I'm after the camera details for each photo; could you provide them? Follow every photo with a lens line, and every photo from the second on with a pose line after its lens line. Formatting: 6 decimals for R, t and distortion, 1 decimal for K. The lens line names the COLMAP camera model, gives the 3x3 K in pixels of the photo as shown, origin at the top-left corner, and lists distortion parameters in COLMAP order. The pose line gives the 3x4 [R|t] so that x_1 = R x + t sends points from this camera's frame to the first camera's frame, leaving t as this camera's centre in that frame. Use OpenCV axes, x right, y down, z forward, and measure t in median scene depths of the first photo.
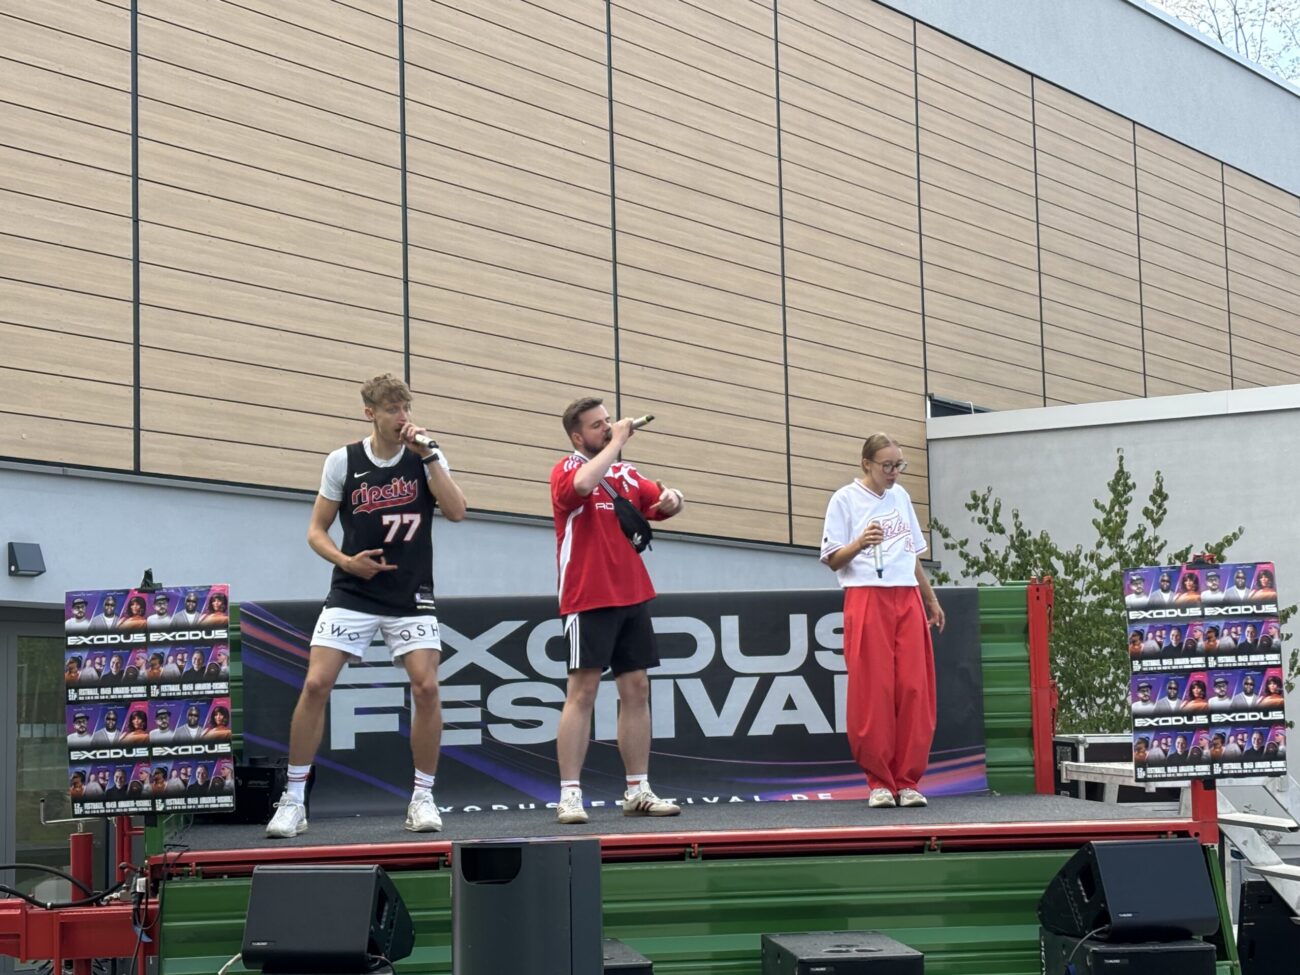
lens RADIAL K [[2321.0, 0, 650.0], [0, 2321.0, 487.5], [0, 0, 1]] dist [0.451281, -3.010669]
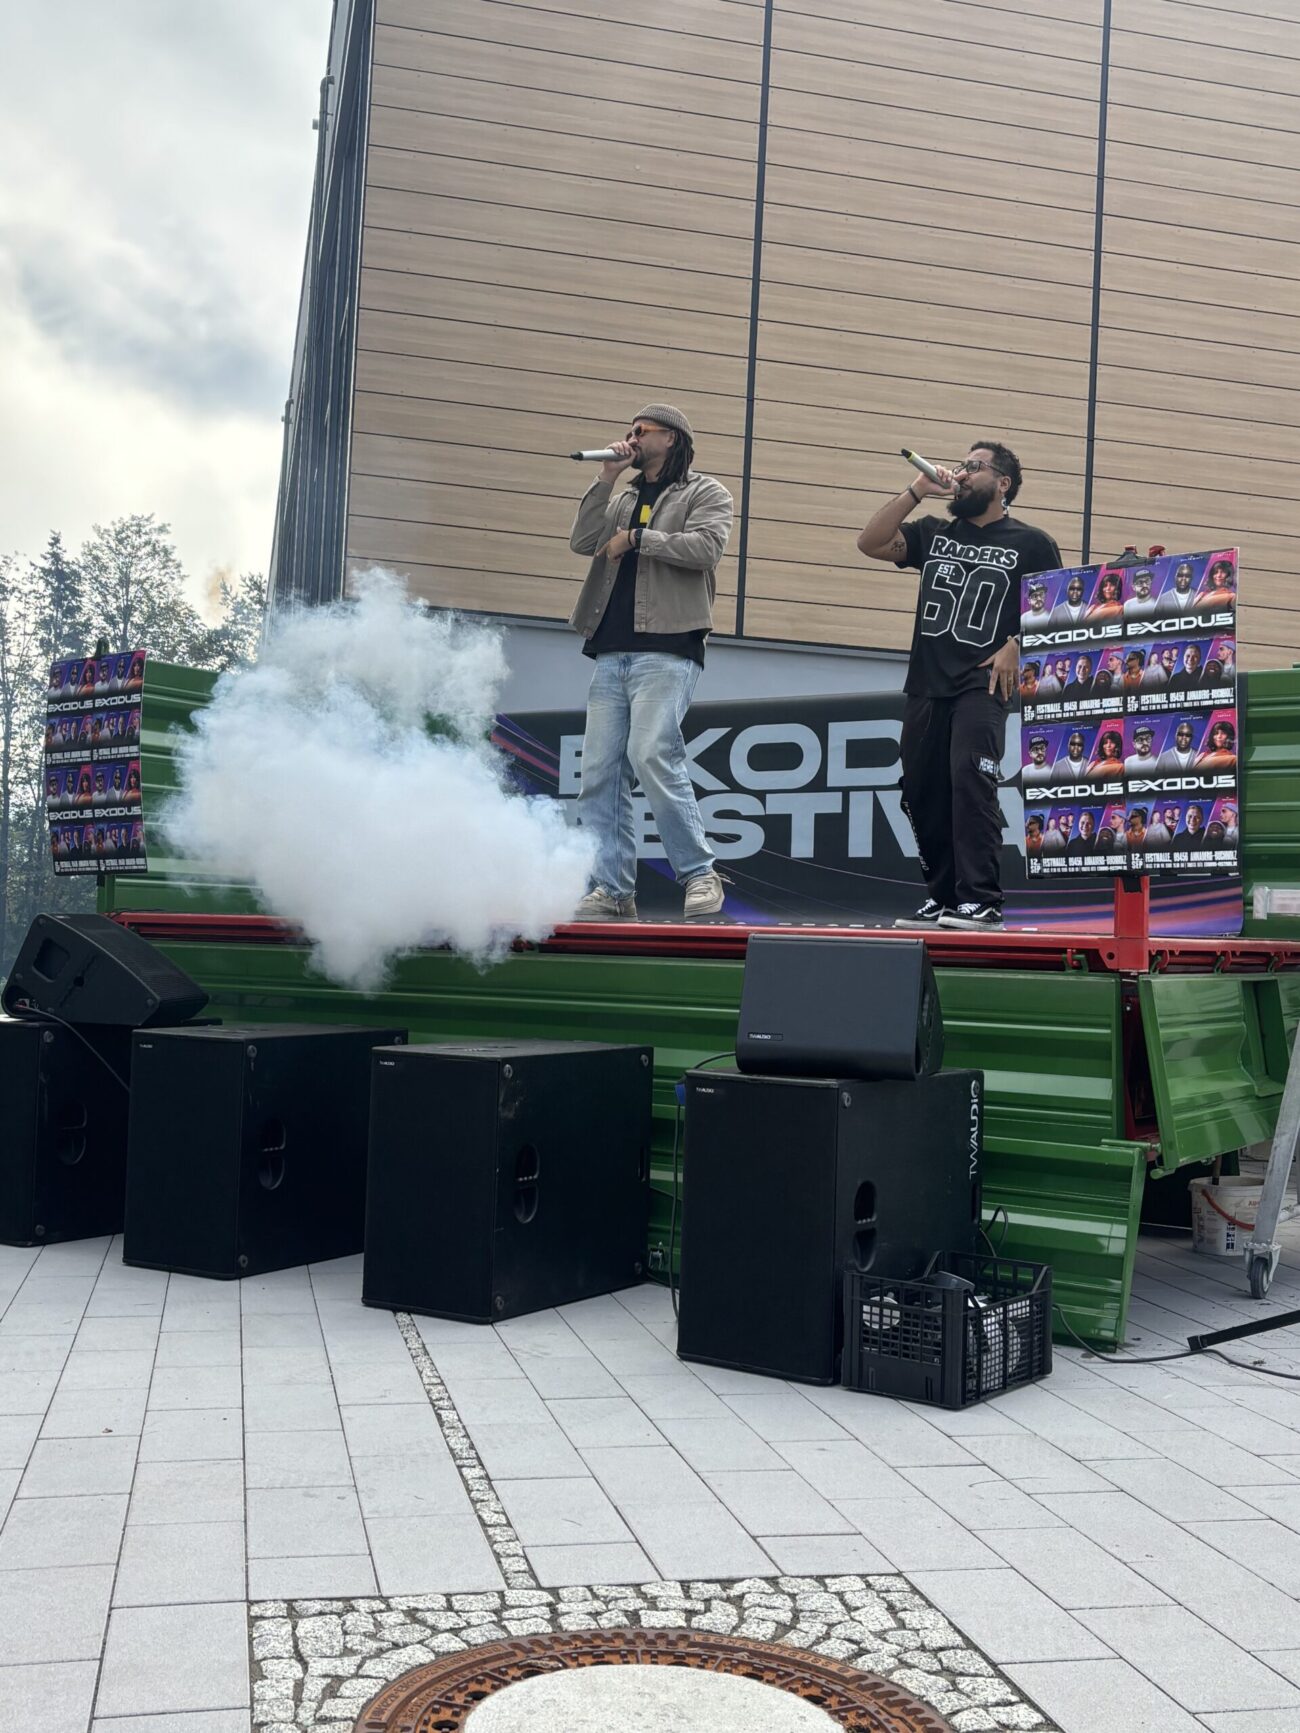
lens RADIAL K [[1875.2, 0, 650.0], [0, 1875.2, 866.5], [0, 0, 1]] dist [0.155501, -0.497165]
pose [[0.763144, 0.021169, -0.645882, 0.400775], [0.008977, 0.999020, 0.043349, 0.079469], [0.646166, -0.038880, 0.762206, 0.411659]]
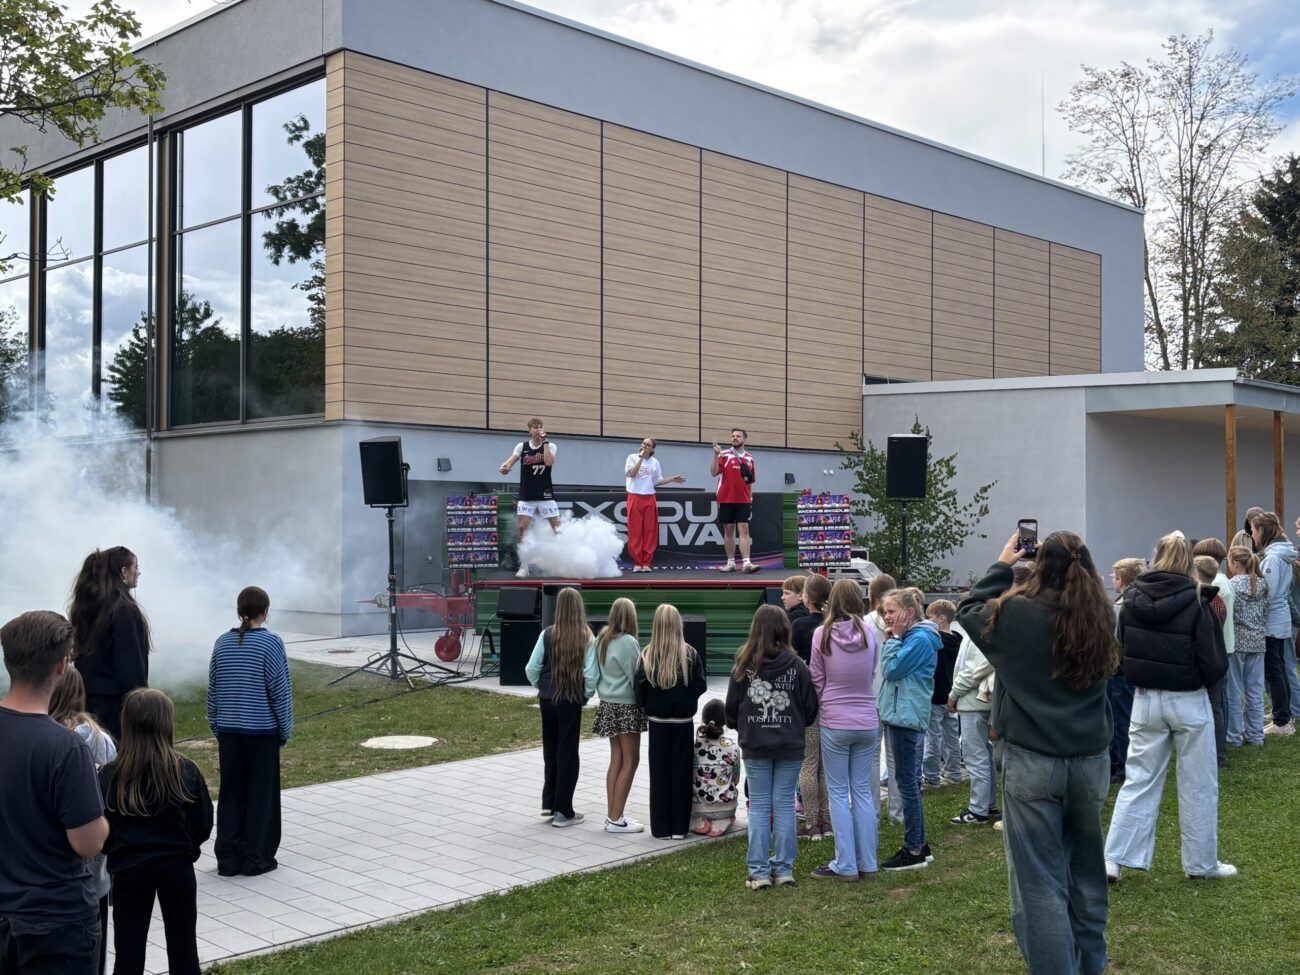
lens RADIAL K [[1434.5, 0, 650.0], [0, 1434.5, 487.5], [0, 0, 1]] dist [0.015665, 0.004661]
pose [[0.990278, 0.023733, -0.137061, 0.219752], [-0.010748, 0.995447, 0.094712, -0.119235], [0.138685, -0.092318, 0.986024, -0.656669]]
